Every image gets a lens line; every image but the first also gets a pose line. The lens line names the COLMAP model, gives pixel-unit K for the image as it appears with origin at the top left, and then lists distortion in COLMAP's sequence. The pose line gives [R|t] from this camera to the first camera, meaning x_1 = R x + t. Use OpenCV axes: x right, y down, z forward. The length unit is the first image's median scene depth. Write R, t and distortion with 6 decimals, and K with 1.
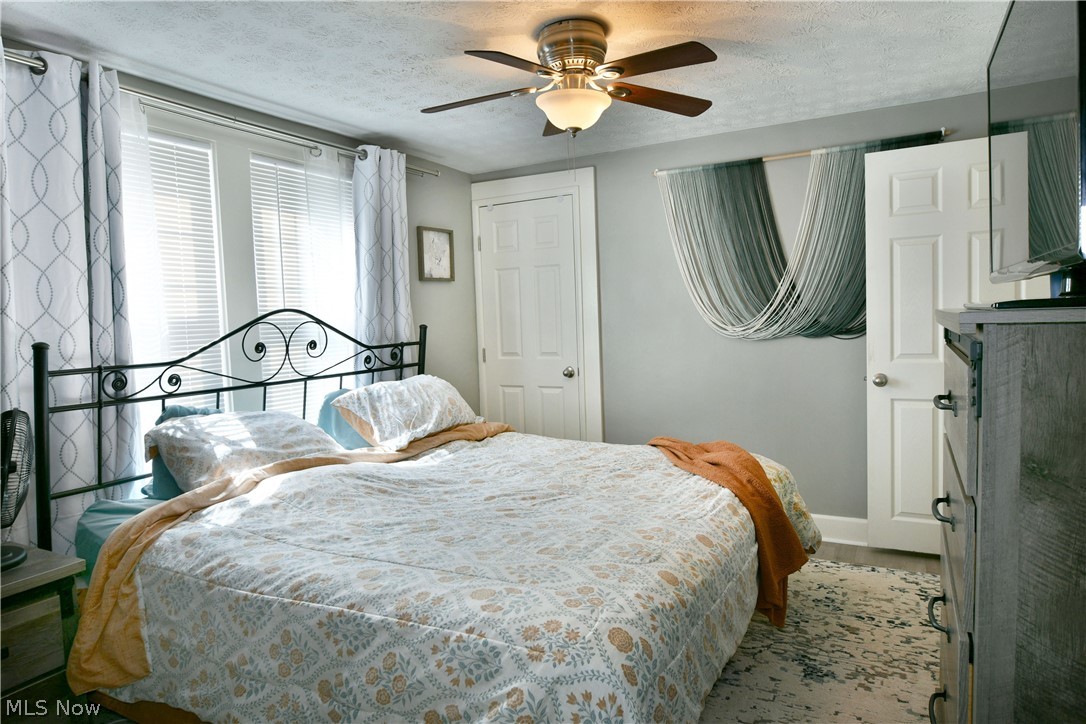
lens RADIAL K [[661.4, 0, 535.5], [0, 661.4, 358.3], [0, 0, 1]] dist [-0.011873, -0.003900]
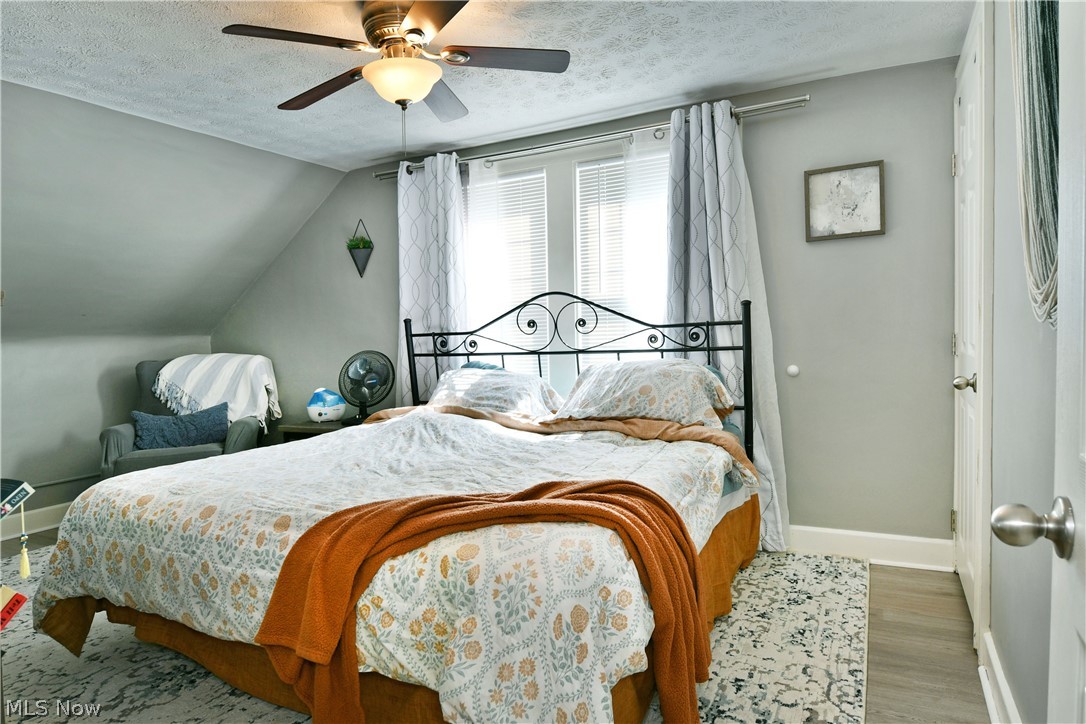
lens RADIAL K [[656.6, 0, 544.9], [0, 656.6, 344.7], [0, 0, 1]] dist [-0.030799, -0.001983]
pose [[0.041581, 0.042539, -0.998229, 0.861993], [-0.031612, 0.998649, 0.041240, -0.029238], [0.998635, 0.029842, 0.042869, 0.992772]]
